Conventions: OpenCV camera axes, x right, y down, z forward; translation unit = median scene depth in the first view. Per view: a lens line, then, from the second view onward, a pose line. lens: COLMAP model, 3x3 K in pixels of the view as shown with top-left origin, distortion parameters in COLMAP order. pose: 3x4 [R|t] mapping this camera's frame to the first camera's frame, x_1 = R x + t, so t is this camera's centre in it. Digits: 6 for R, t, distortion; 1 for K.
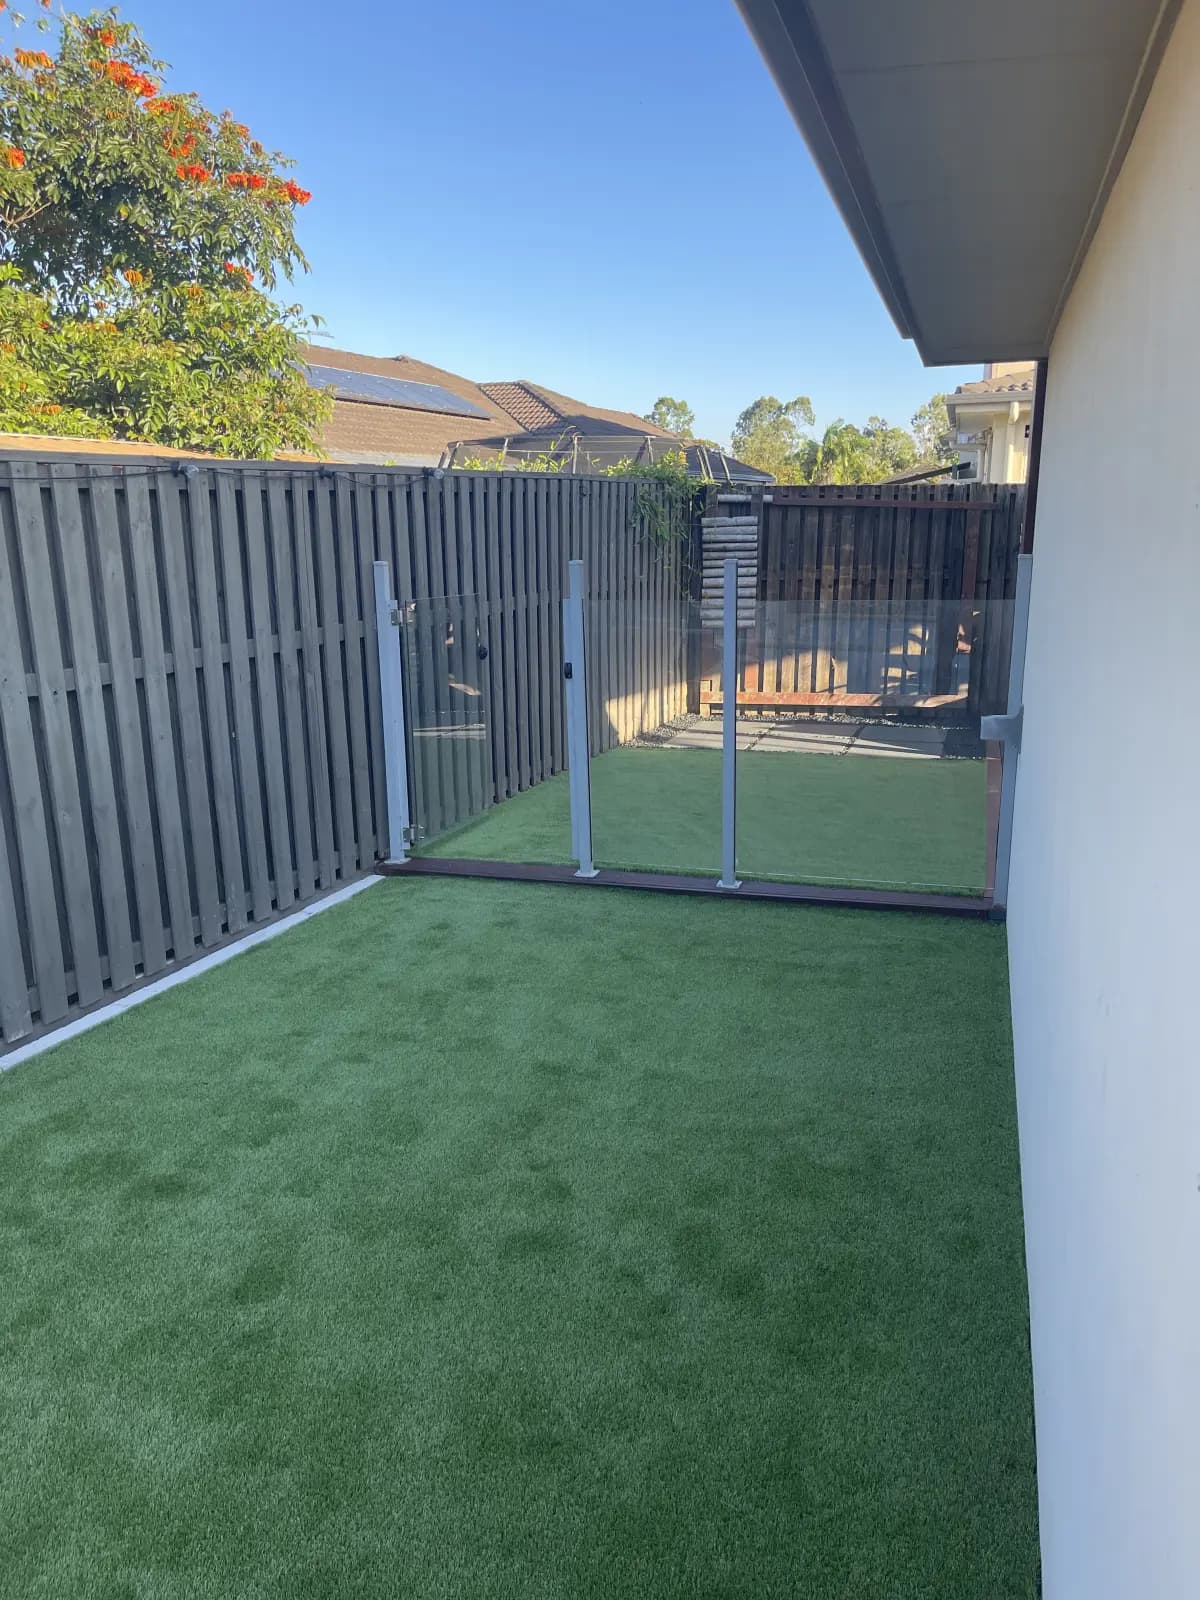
lens RADIAL K [[1241.8, 0, 564.5], [0, 1241.8, 800.7], [0, 0, 1]] dist [0.083063, -0.133391]
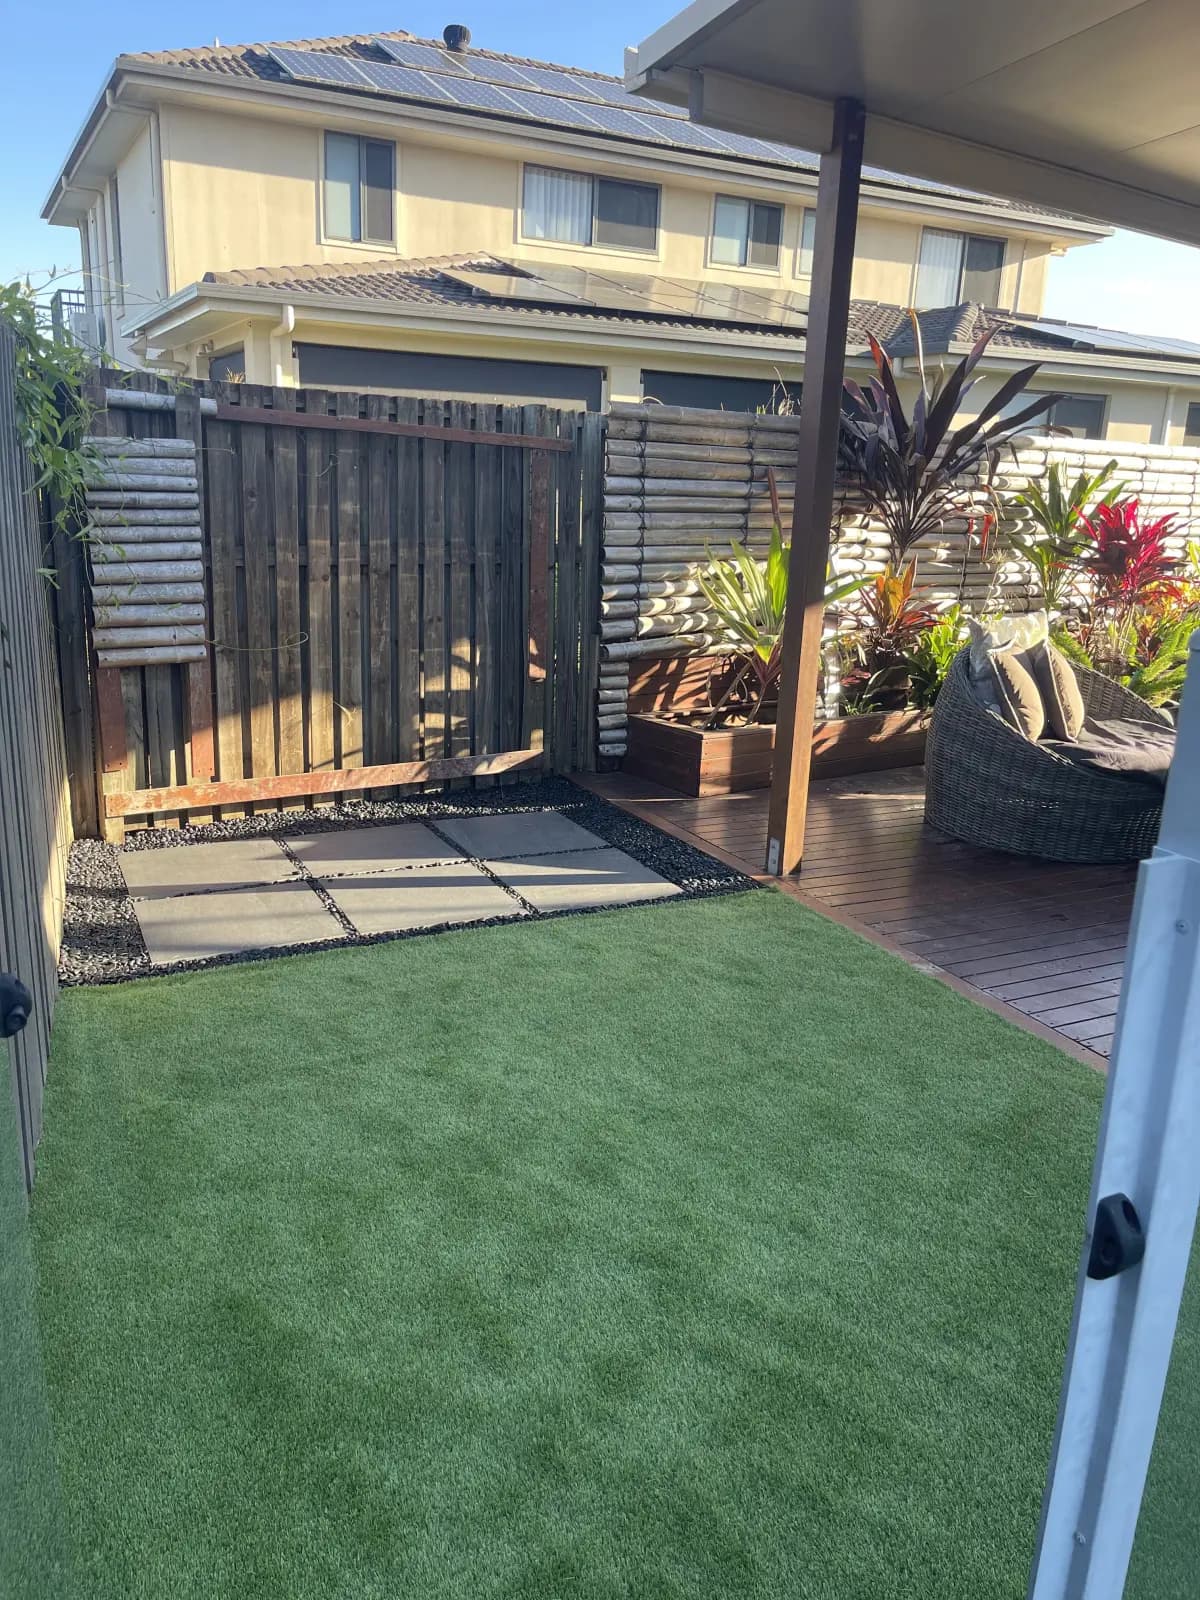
lens RADIAL K [[1241.8, 0, 564.5], [0, 1241.8, 800.7], [0, 0, 1]] dist [0.083063, -0.133391]
pose [[0.723765, -0.145299, 0.674576, -0.096172], [0.117802, 0.989246, 0.086684, -0.109875], [-0.679917, 0.016727, 0.733099, 0.528043]]
